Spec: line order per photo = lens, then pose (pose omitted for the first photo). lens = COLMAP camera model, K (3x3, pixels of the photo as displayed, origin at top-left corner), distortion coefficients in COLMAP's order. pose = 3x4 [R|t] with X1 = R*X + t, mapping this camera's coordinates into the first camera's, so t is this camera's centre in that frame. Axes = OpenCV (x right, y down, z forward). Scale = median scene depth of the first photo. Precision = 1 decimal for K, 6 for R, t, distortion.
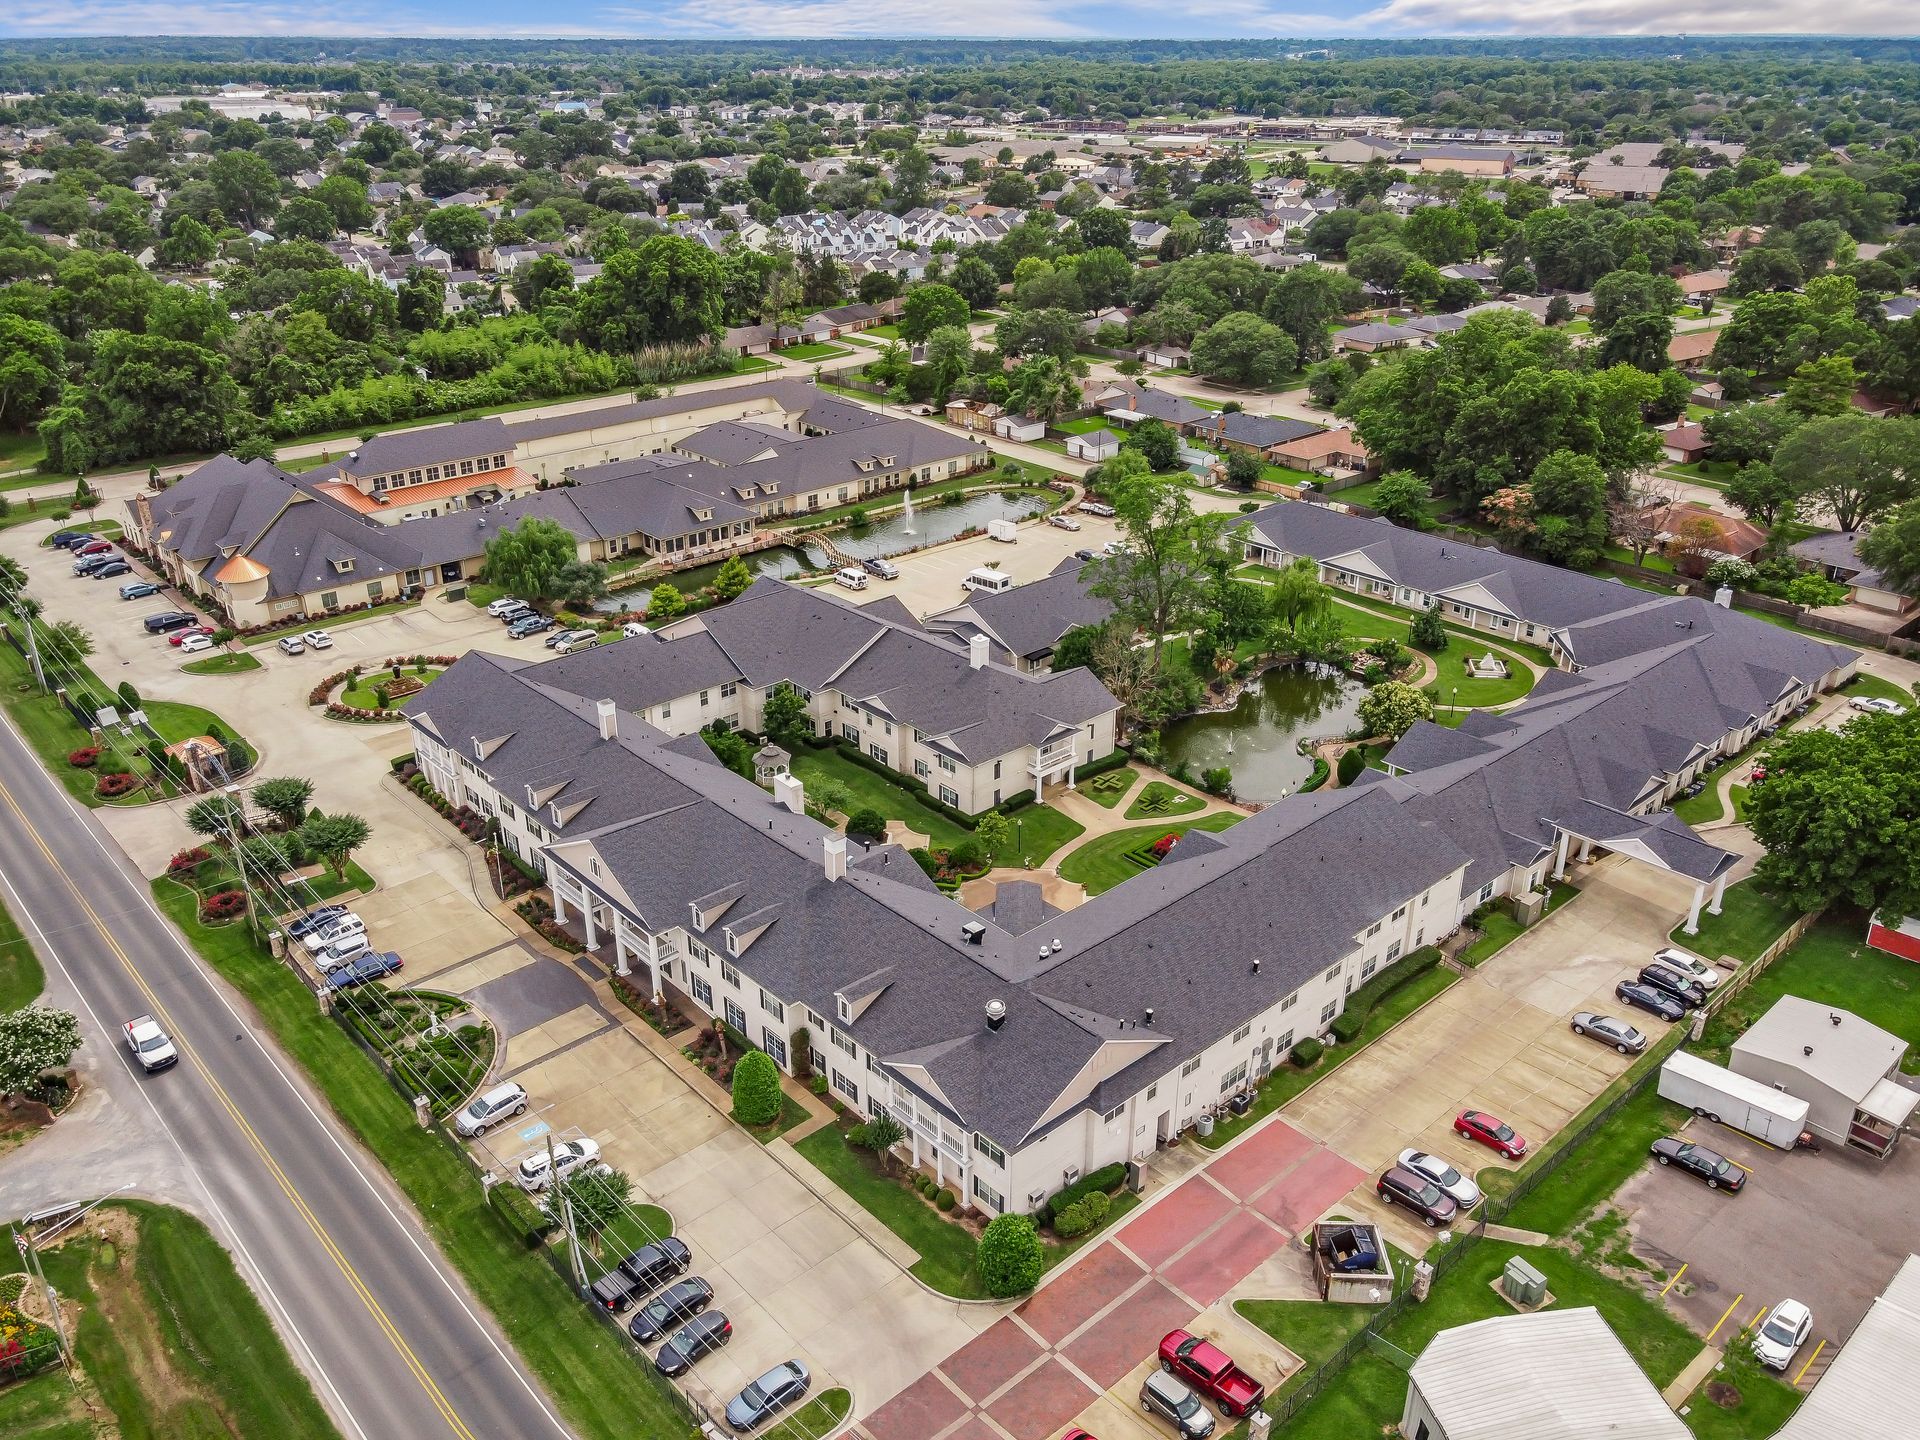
lens RADIAL K [[1497.4, 0, 960.0], [0, 1497.4, 720.0], [0, 0, 1]] dist [0.000818, 0.000297]
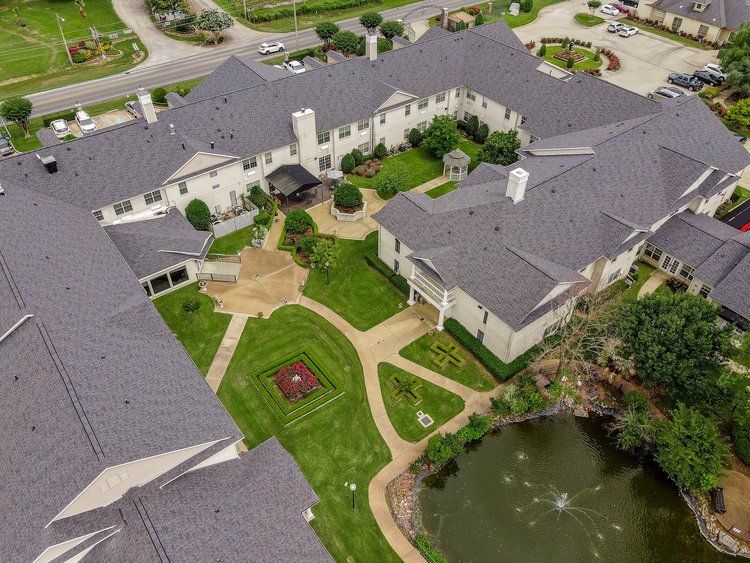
lens RADIAL K [[584.9, 0, 375.0], [0, 584.9, 281.5], [0, 0, 1]] dist [0.000818, 0.000297]
pose [[-0.091251, 0.666639, -0.739774, 0.281489], [-0.407401, 0.652870, 0.638580, -0.172413], [0.908679, 0.359656, 0.212014, 0.672124]]
